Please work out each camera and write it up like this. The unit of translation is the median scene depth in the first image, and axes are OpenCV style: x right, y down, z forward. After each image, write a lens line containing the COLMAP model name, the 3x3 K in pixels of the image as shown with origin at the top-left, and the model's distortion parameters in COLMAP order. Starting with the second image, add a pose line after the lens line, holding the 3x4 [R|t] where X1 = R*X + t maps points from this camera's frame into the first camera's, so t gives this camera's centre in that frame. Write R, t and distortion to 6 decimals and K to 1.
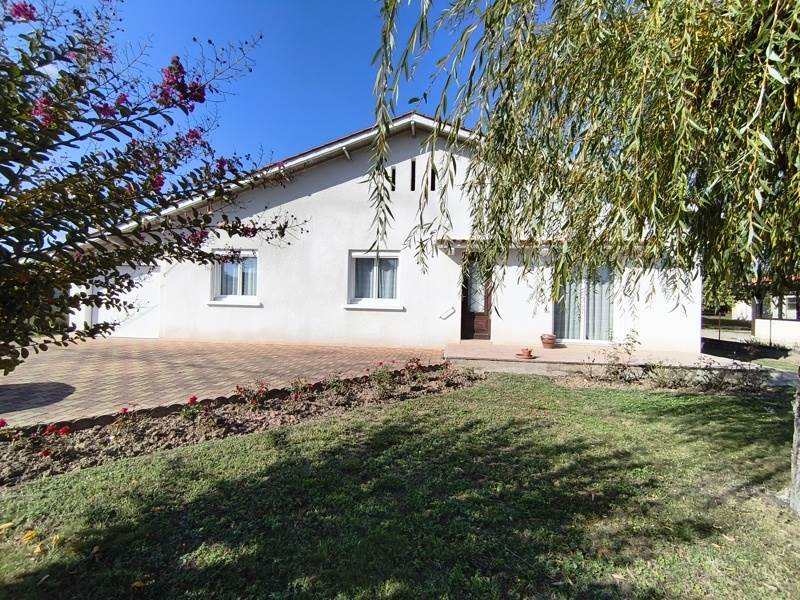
lens RADIAL K [[352.7, 0, 402.7], [0, 352.7, 303.2], [0, 0, 1]] dist [-0.004123, 0.000518]
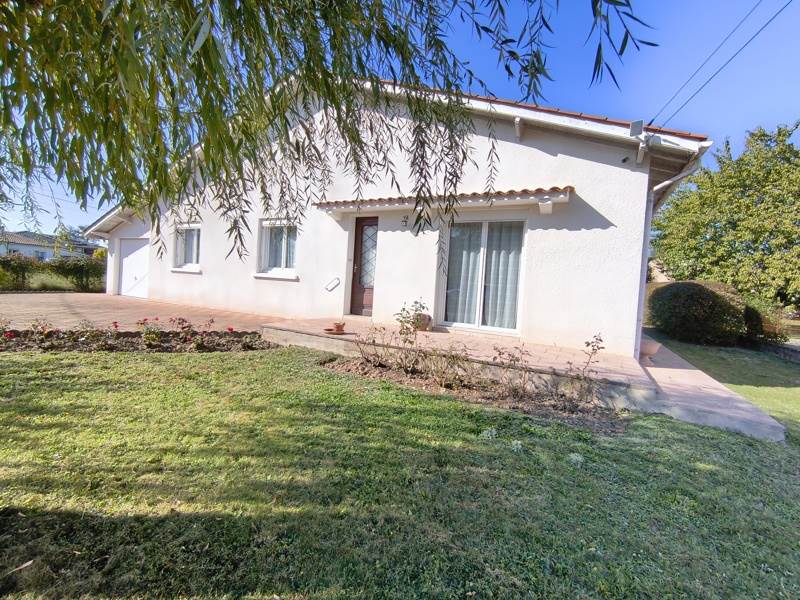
lens RADIAL K [[352.7, 0, 400.5], [0, 352.7, 296.1], [0, 0, 1]] dist [-0.004123, 0.000518]
pose [[0.931824, 0.050345, -0.359401, 0.620558], [-0.050571, 0.998682, 0.008780, 0.041520], [0.359370, 0.009994, 0.933142, 0.220825]]
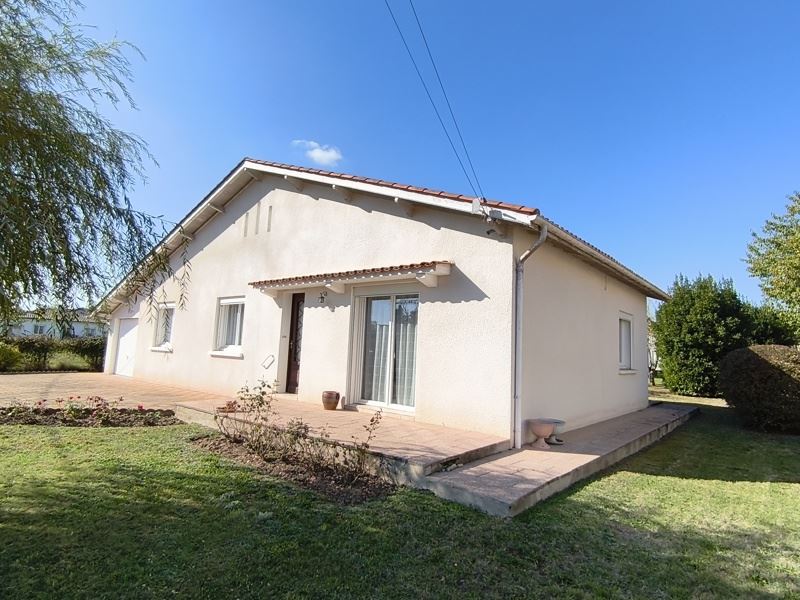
lens RADIAL K [[434.4, 0, 397.3], [0, 434.4, 303.2], [0, 0, 1]] dist [-0.004970, -0.000877]
pose [[0.846922, -0.043997, -0.529894, 0.998663], [-0.033513, 0.990172, -0.135778, 0.019687], [0.530660, 0.132752, 0.837124, 0.236156]]
